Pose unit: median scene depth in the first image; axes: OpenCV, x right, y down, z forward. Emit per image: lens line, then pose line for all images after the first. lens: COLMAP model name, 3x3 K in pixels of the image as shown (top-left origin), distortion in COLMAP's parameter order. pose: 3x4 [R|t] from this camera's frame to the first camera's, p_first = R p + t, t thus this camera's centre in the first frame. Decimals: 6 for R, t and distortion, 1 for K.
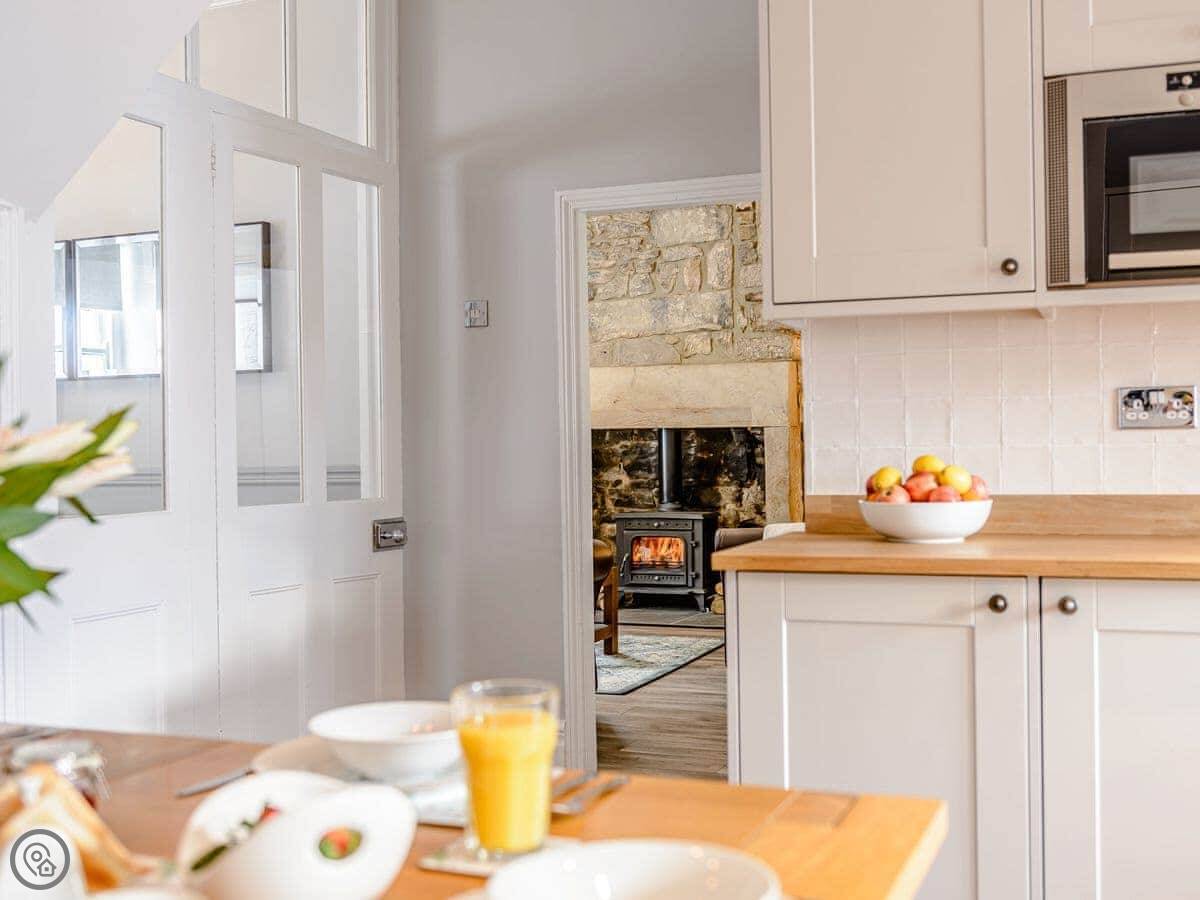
lens RADIAL K [[1455.1, 0, 605.5], [0, 1455.1, 461.1], [0, 0, 1]] dist [-0.047578, 0.000000]
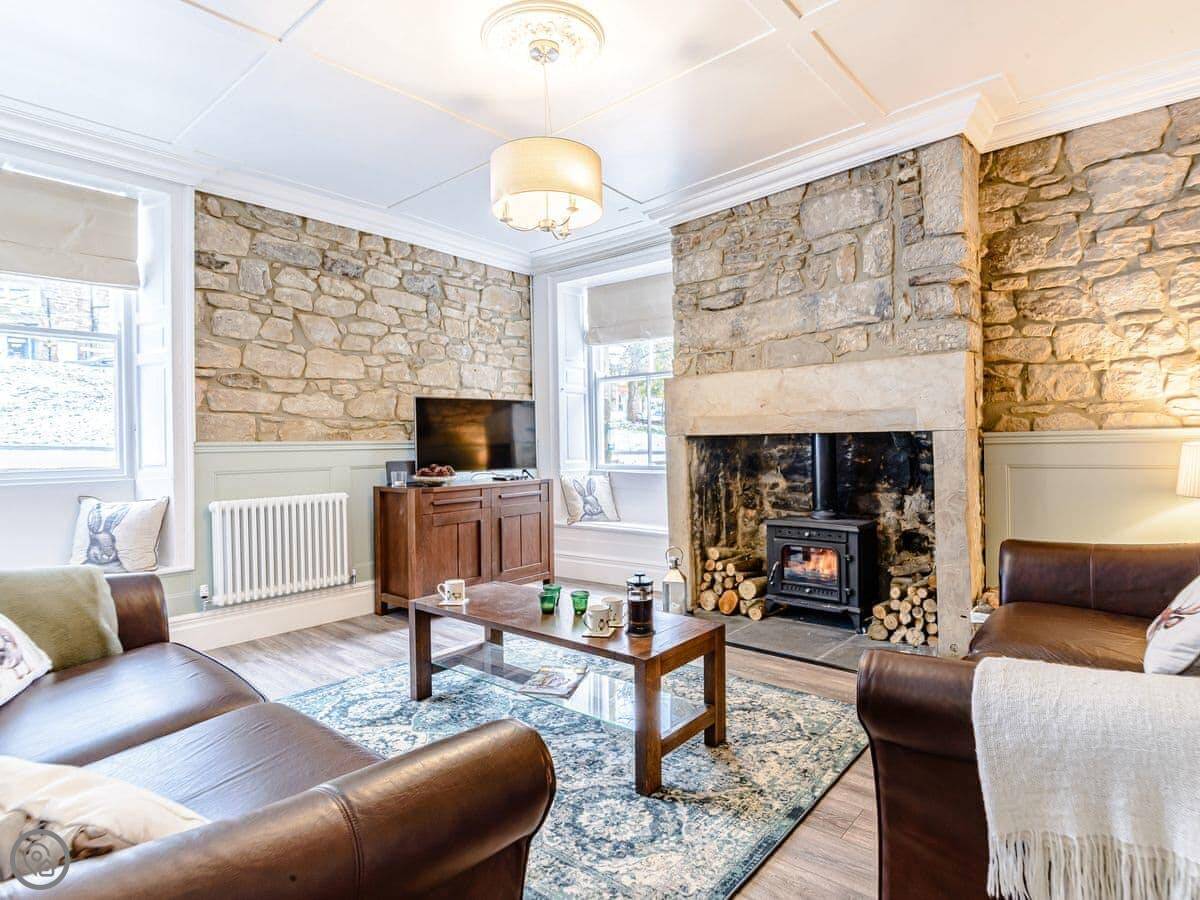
lens RADIAL K [[656.0, 0, 634.8], [0, 656.0, 450.9], [0, 0, 1]] dist [0.000095, -0.008066]
pose [[0.958589, -0.001182, -0.284789, 0.049667], [0.002985, 0.999978, 0.005899, -0.014031], [0.284776, -0.006505, 0.958572, 0.565446]]
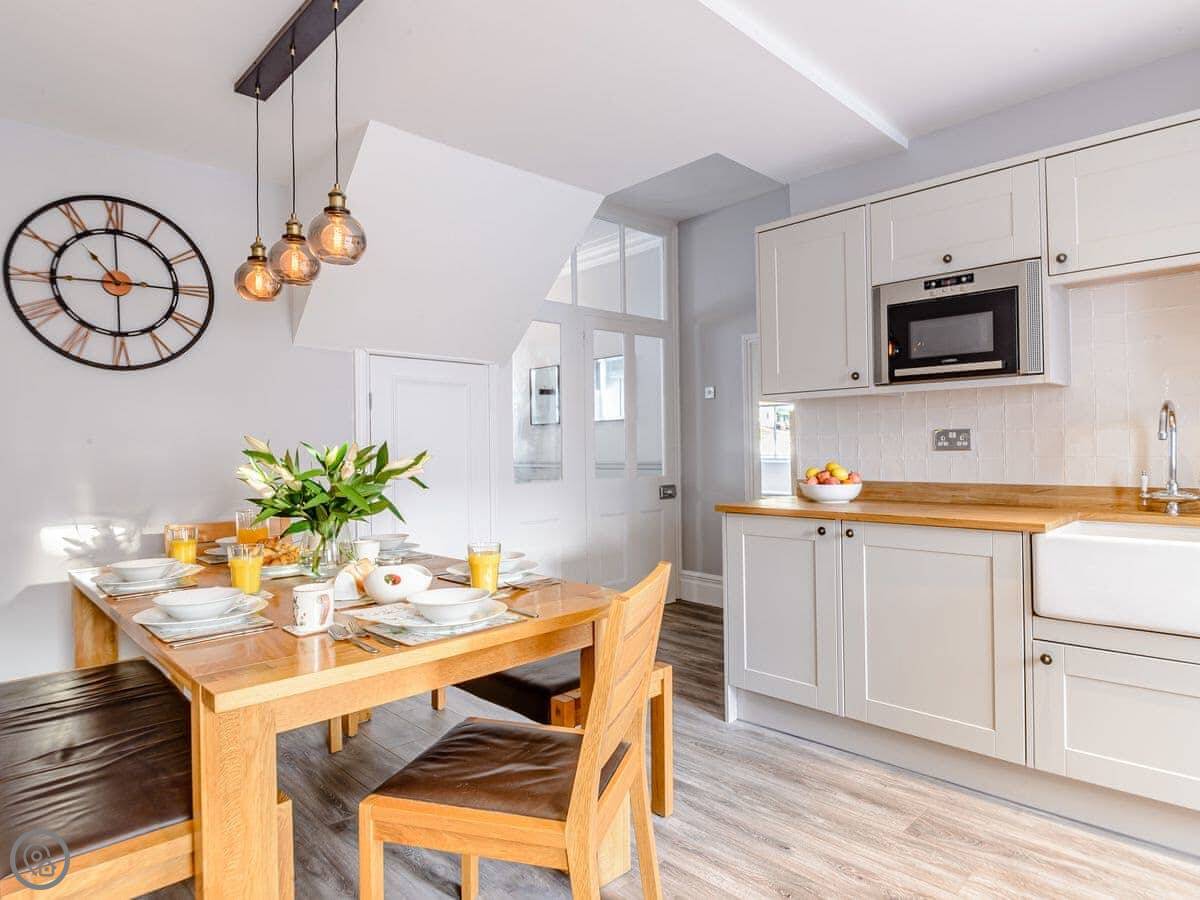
lens RADIAL K [[749.8, 0, 602.7], [0, 749.8, 443.3], [0, 0, 1]] dist [-0.005763, -0.014306]
pose [[0.910788, 0.001812, -0.412870, 0.132083], [-0.006907, 0.999917, -0.010847, -0.006390], [0.412816, 0.012731, 0.910725, -0.056085]]
